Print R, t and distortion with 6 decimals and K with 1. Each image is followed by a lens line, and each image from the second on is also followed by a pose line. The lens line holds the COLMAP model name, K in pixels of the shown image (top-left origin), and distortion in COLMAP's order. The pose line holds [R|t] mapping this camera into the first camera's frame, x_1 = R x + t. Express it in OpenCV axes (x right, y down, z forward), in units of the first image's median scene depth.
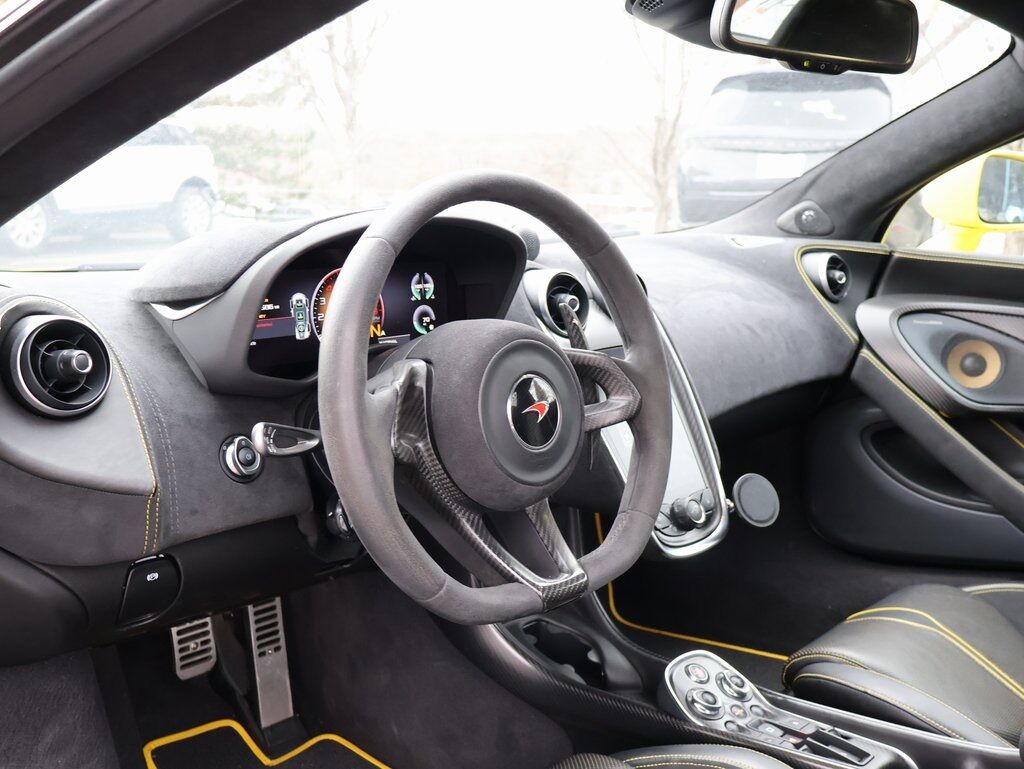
lens RADIAL K [[1097.6, 0, 512.0], [0, 1097.6, 384.5], [0, 0, 1]] dist [0.006573, 0.005441]
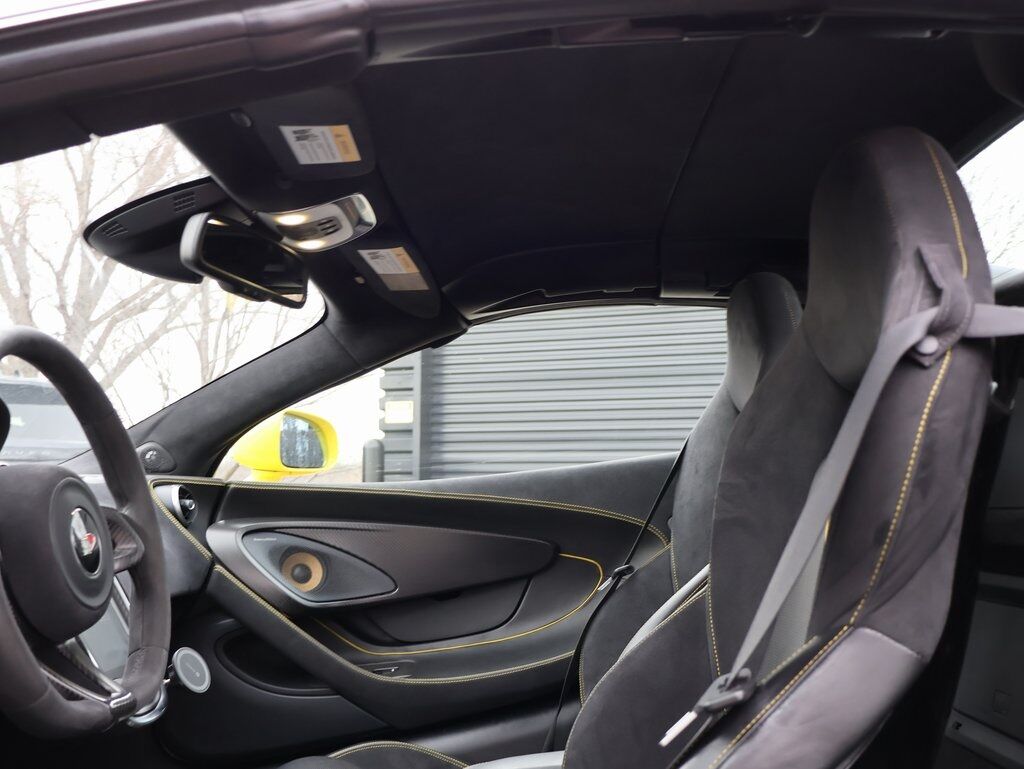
lens RADIAL K [[1097.6, 0, 512.0], [0, 1097.6, 384.5], [0, 0, 1]] dist [0.006573, 0.005441]
pose [[0.745567, 0.058050, 0.663897, -0.218767], [0.141760, 0.959586, -0.243104, 0.108804], [-0.651178, 0.275365, 0.707207, -0.056922]]
